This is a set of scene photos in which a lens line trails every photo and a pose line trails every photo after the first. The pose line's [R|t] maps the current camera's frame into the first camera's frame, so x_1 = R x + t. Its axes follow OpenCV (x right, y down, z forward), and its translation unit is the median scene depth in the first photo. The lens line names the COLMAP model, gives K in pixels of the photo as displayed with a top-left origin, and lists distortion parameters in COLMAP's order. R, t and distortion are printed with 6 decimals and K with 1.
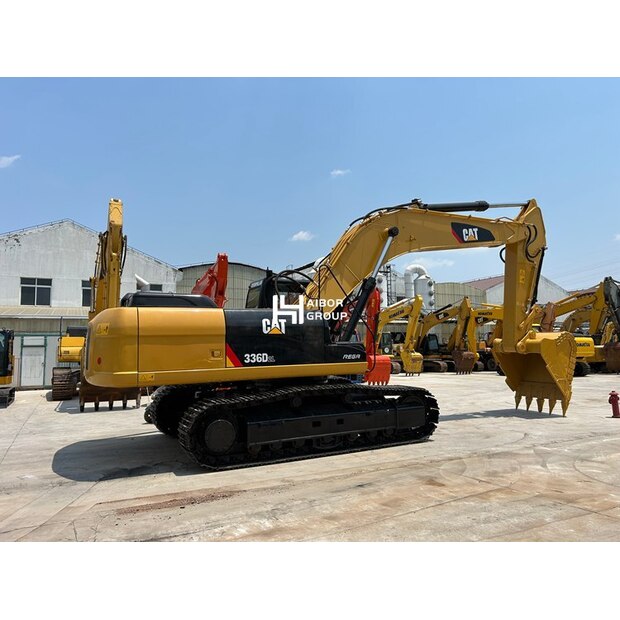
lens RADIAL K [[464.2, 0, 313.3], [0, 464.2, 311.1], [0, 0, 1]] dist [0.076224, -0.096608]
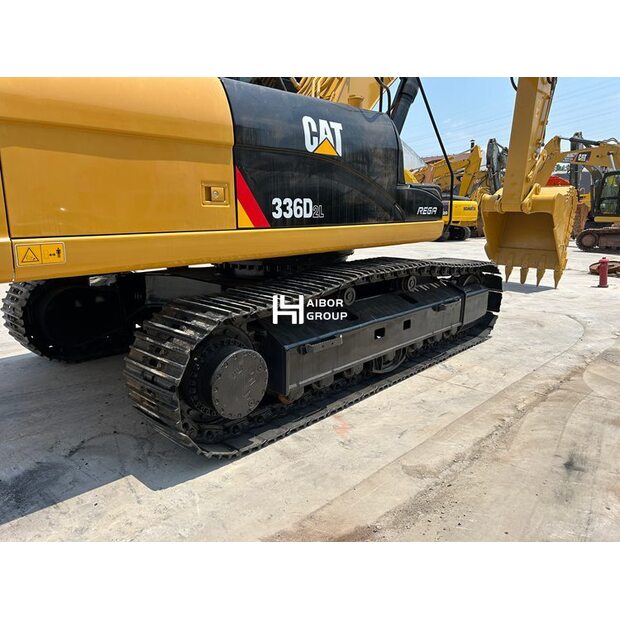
lens RADIAL K [[464.2, 0, 313.3], [0, 464.2, 311.1], [0, 0, 1]] dist [0.076224, -0.096608]
pose [[0.945114, -0.054430, 0.322175, -0.231456], [-0.038264, 0.960804, 0.274575, 0.065868], [-0.324492, -0.271833, 0.905987, 0.511486]]
